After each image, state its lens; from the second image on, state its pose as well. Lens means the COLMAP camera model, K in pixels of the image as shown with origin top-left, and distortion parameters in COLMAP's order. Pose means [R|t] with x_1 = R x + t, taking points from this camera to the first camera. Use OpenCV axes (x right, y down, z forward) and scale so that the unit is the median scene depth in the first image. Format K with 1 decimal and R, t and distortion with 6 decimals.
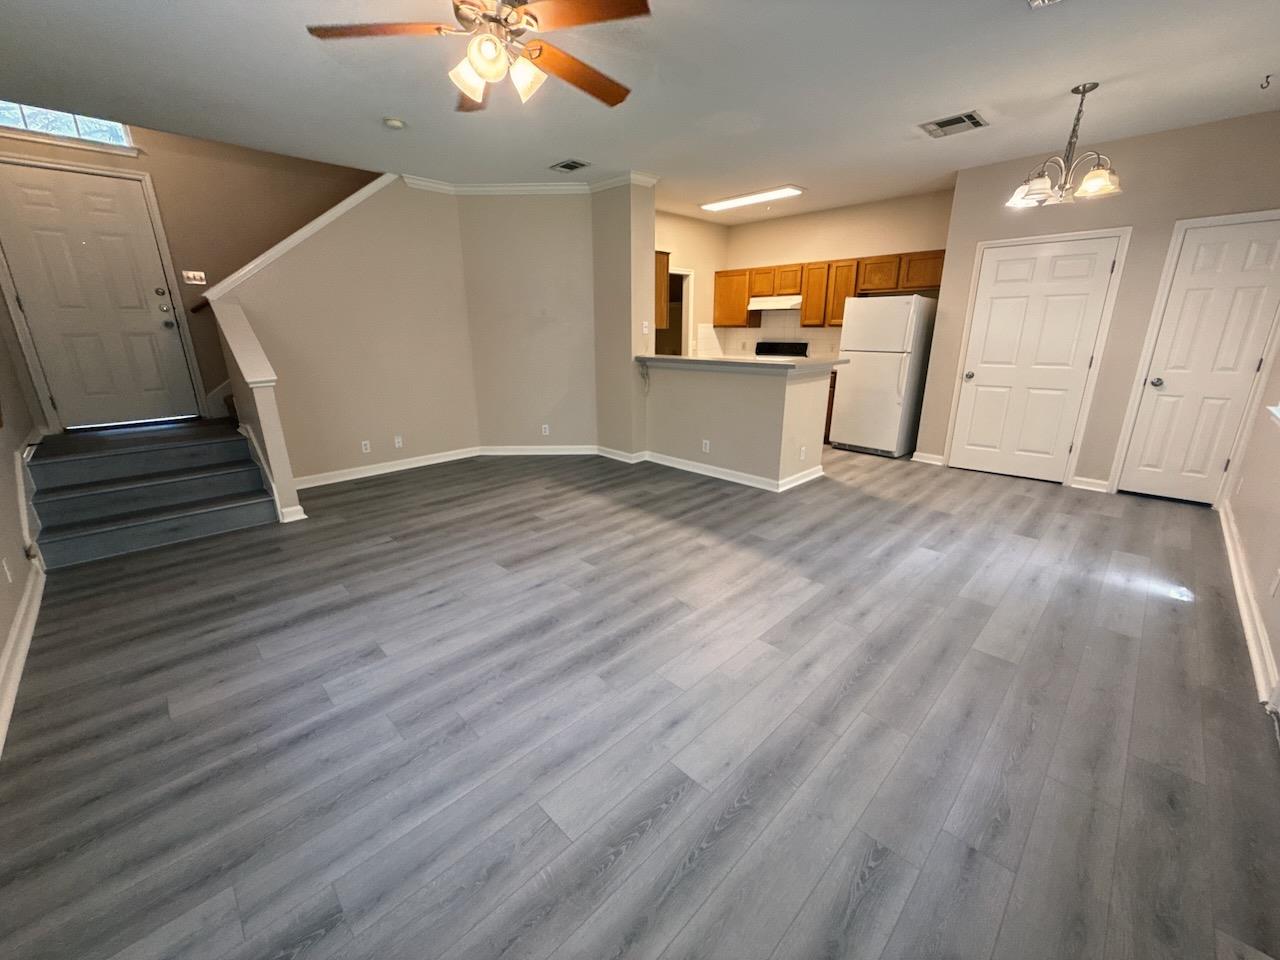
lens RADIAL K [[511.3, 0, 638.5], [0, 511.3, 479.1], [0, 0, 1]] dist [-0.001462, 0.000192]
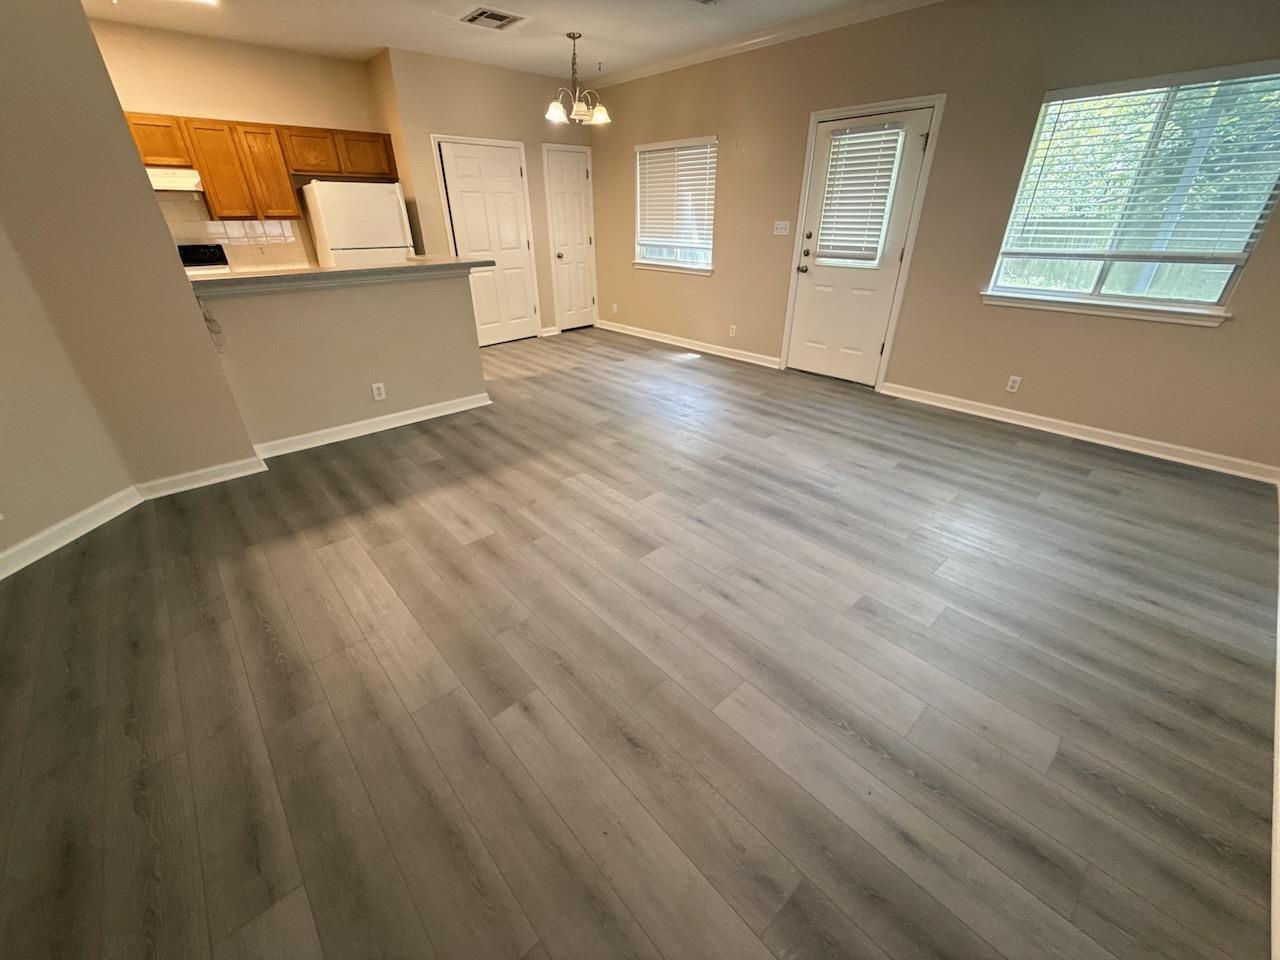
lens RADIAL K [[511.3, 0, 639.2], [0, 511.3, 479.4], [0, 0, 1]] dist [-0.001462, 0.000192]
pose [[0.045204, -0.455064, 0.889310, -0.731528], [0.288317, 0.858281, 0.424531, -0.206783], [-0.956467, 0.237213, 0.170000, 0.695043]]
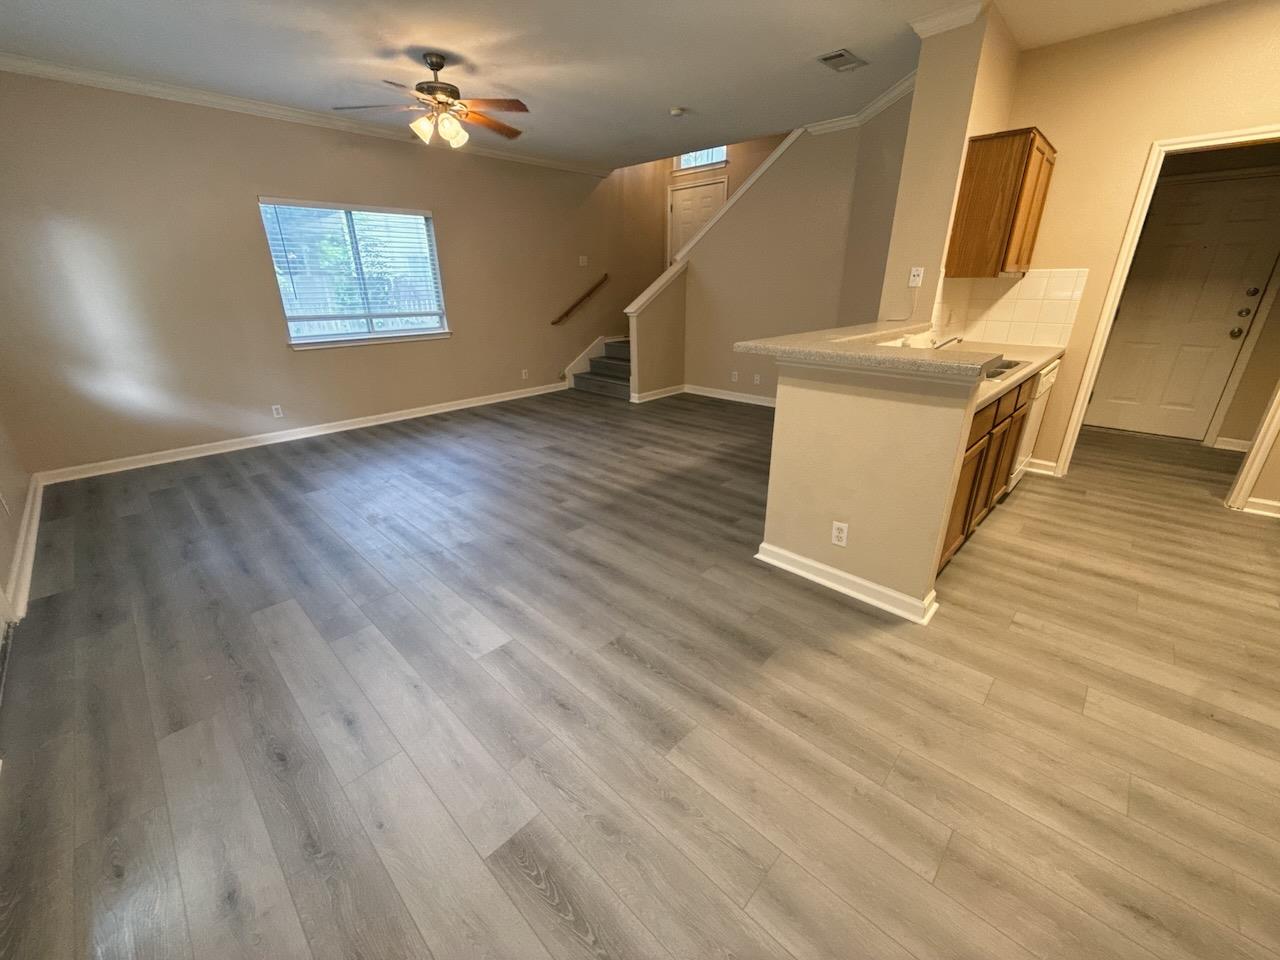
lens RADIAL K [[511.3, 0, 641.3], [0, 511.3, 480.9], [0, 0, 1]] dist [-0.001462, 0.000192]
pose [[0.025899, 0.367011, -0.929856, 0.923726], [-0.277194, 0.896330, 0.346058, -0.262690], [0.960465, 0.248788, 0.124947, 0.887840]]
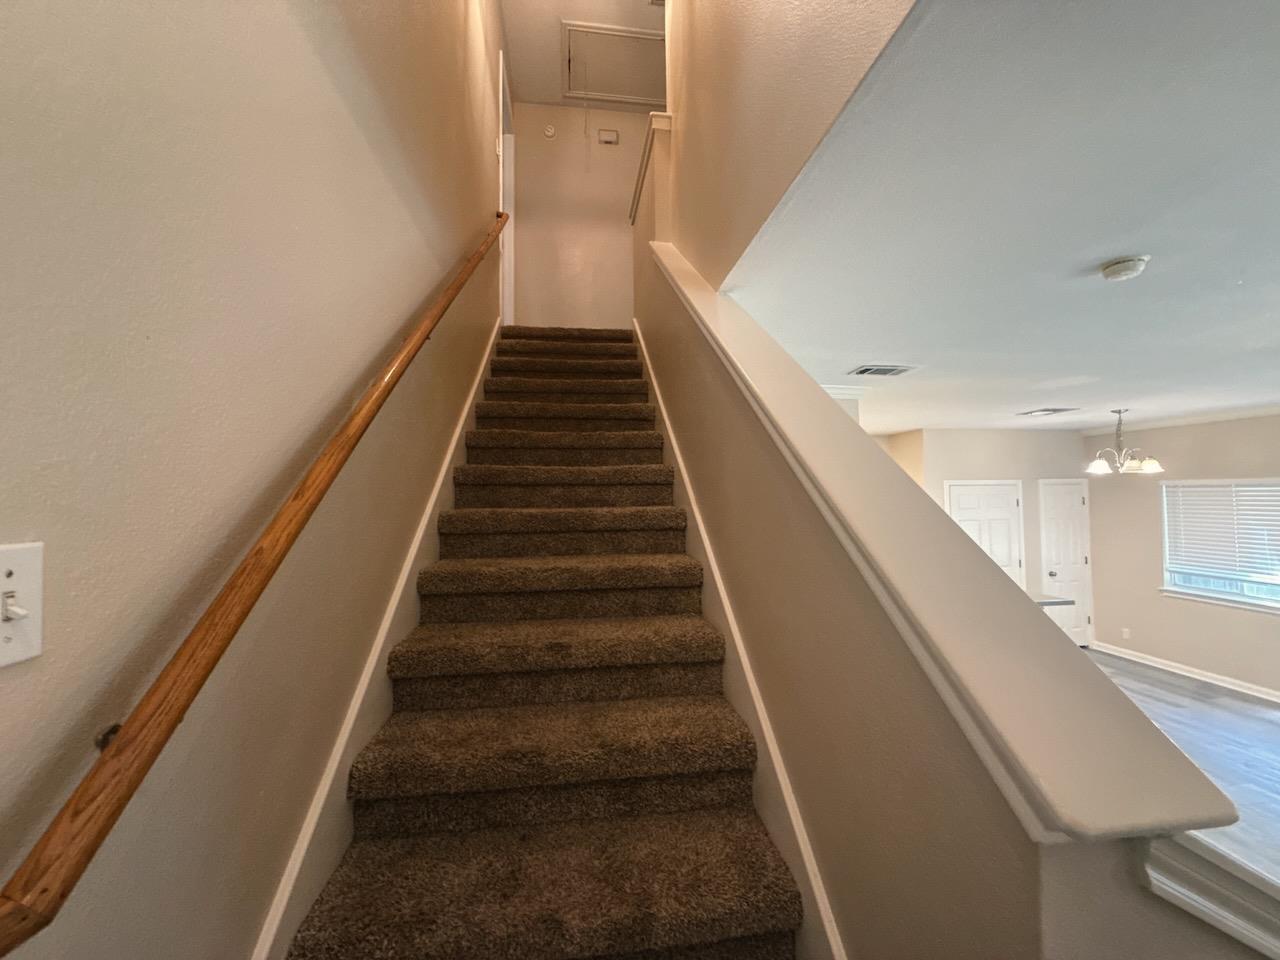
lens RADIAL K [[511.3, 0, 646.1], [0, 511.3, 479.6], [0, 0, 1]] dist [-0.001462, 0.000192]
pose [[0.601910, 0.027503, 0.798091, -1.039671], [0.231391, 0.950525, -0.207268, -0.450135], [-0.764306, 0.309428, 0.565766, 1.027988]]
